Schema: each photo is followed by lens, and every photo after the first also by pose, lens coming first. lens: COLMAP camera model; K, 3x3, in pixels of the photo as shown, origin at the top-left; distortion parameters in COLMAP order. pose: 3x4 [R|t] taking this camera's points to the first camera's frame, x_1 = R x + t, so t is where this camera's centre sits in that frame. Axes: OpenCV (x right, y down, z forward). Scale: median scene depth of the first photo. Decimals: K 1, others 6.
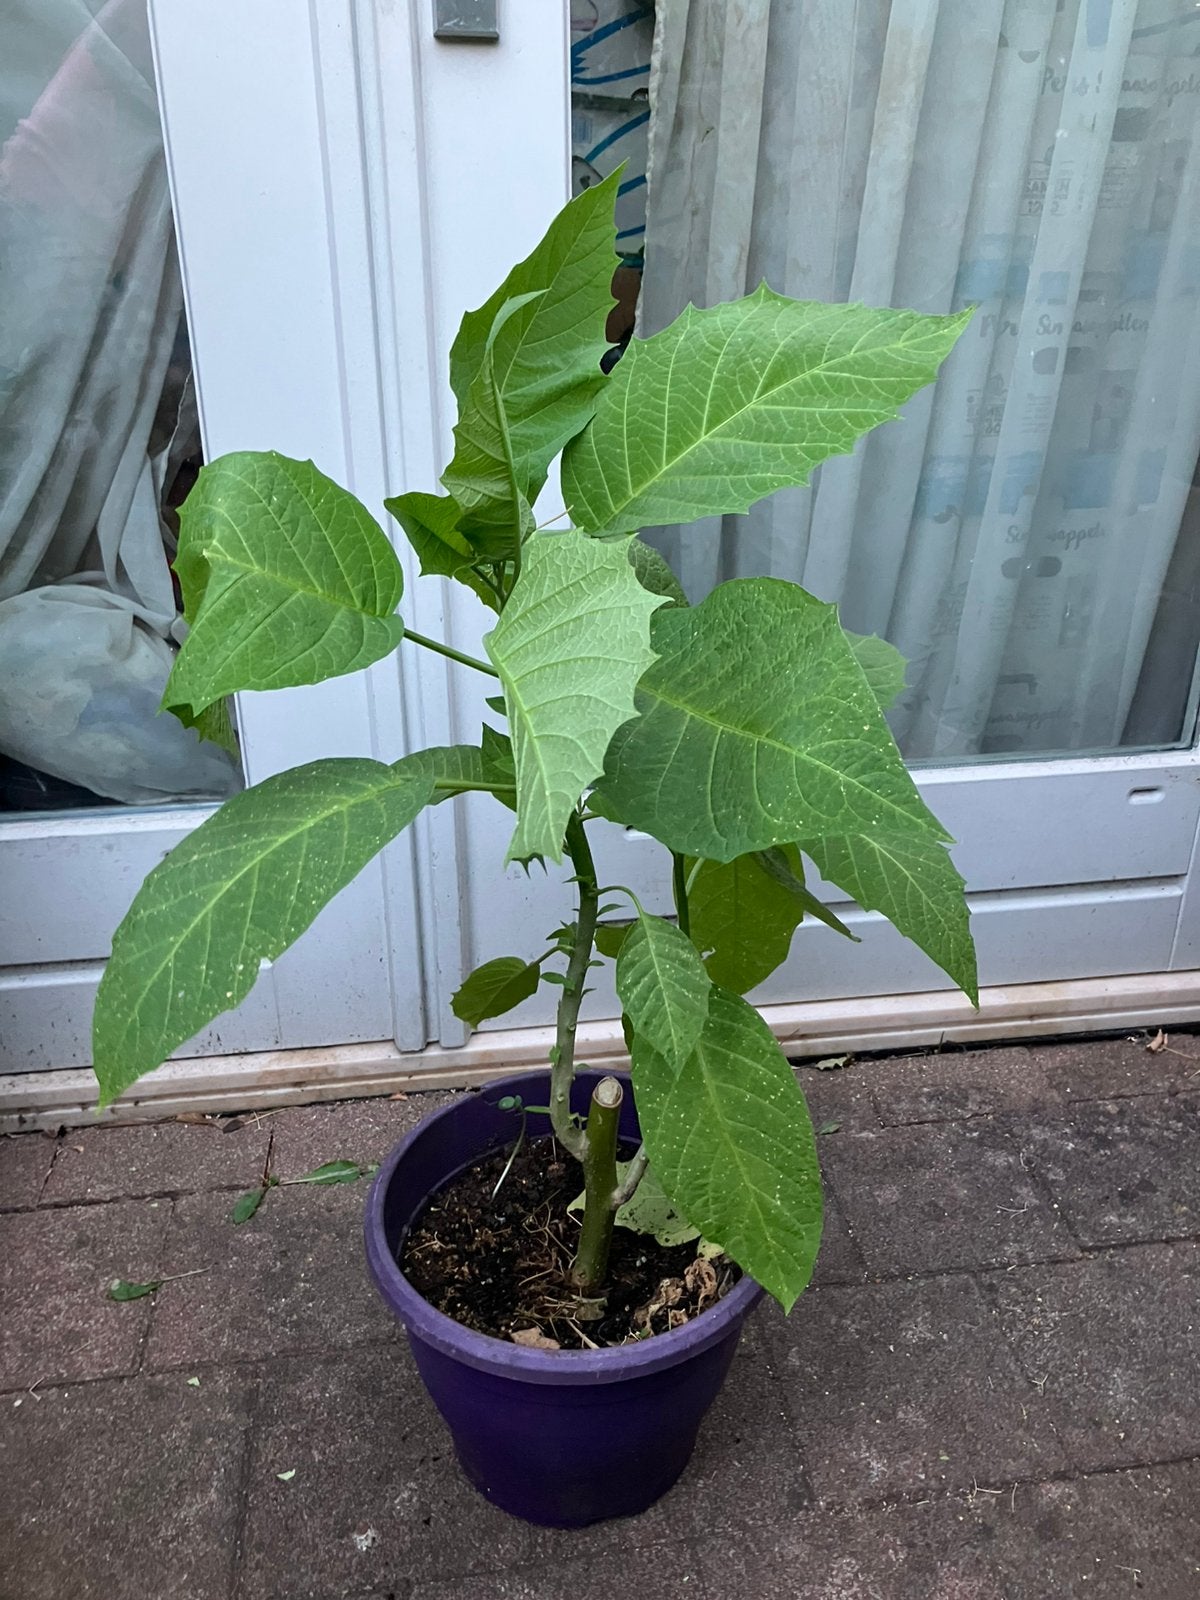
lens RADIAL K [[1304.5, 0, 656.1], [0, 1304.5, 798.4], [0, 0, 1]] dist [0.059871, -0.071585]
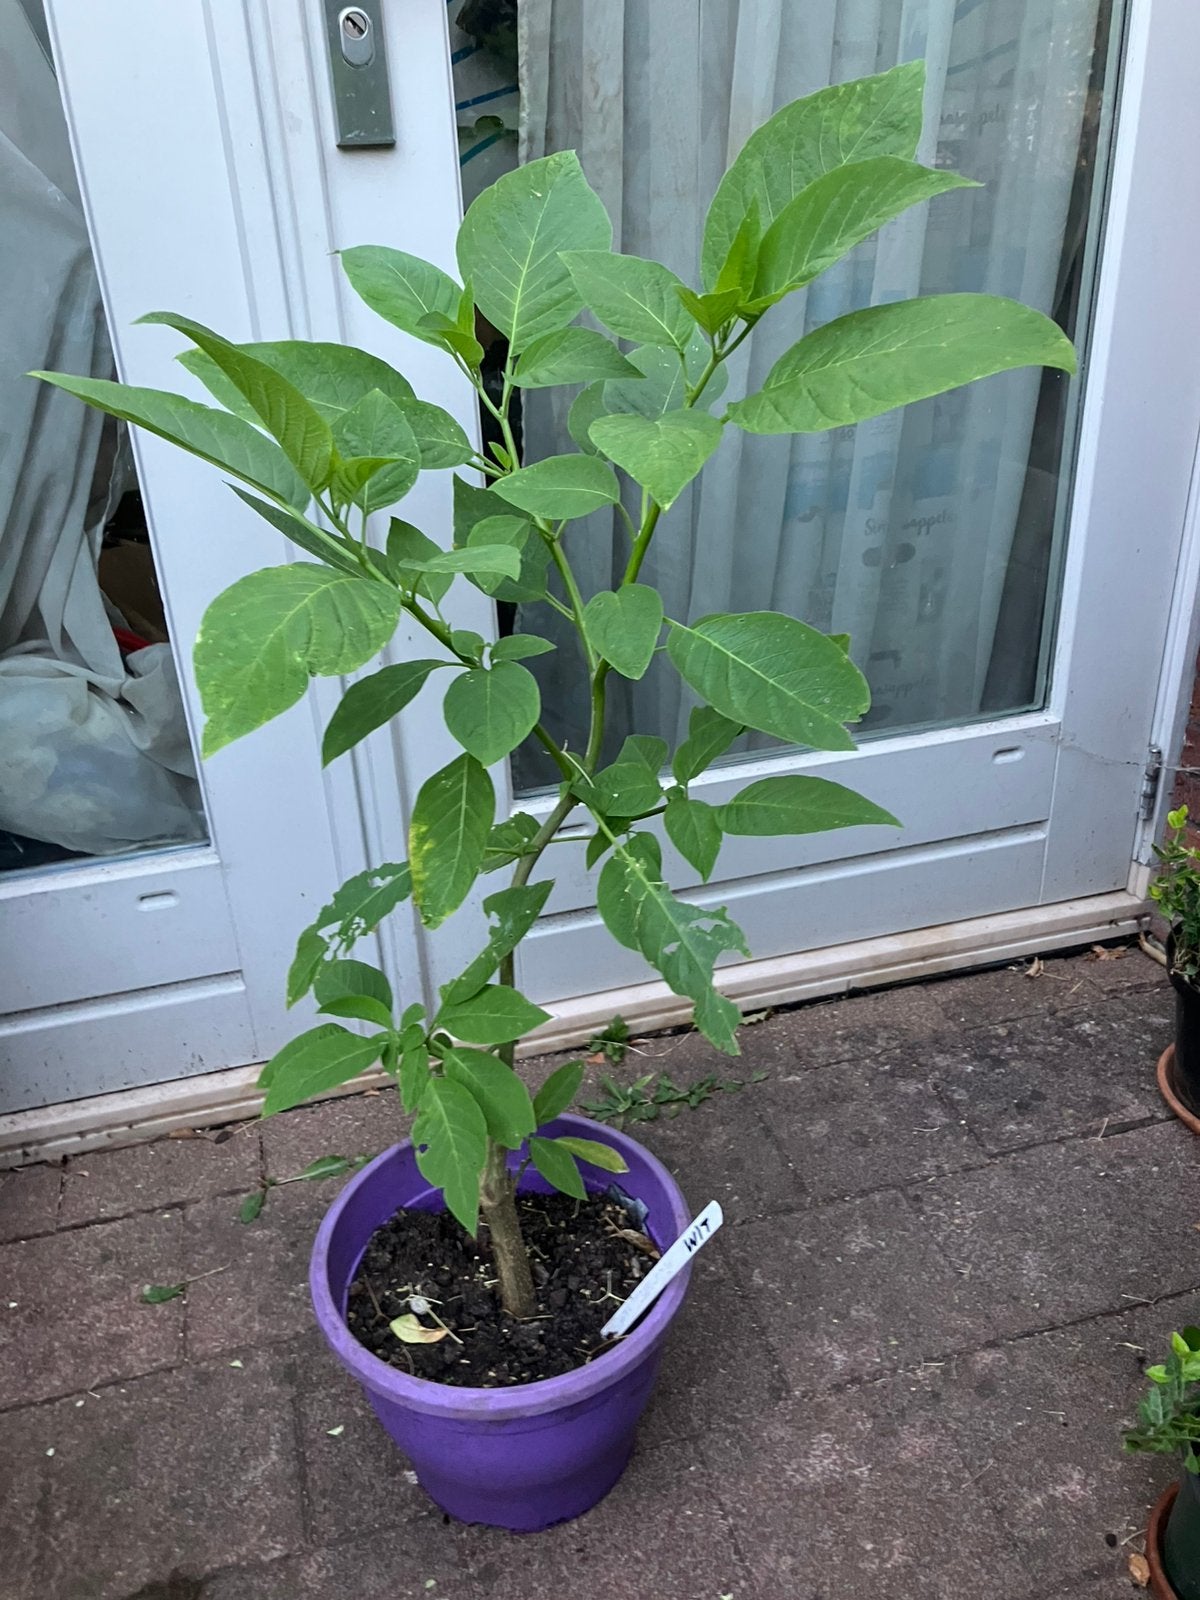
lens RADIAL K [[1327.6, 0, 616.9], [0, 1327.6, 808.6], [0, 0, 1]] dist [0.013899, 0.008023]
pose [[0.992131, -0.096701, 0.079527, -0.065215], [0.093167, 0.994540, 0.047016, -0.047561], [-0.083639, -0.039236, 0.995723, -0.127242]]
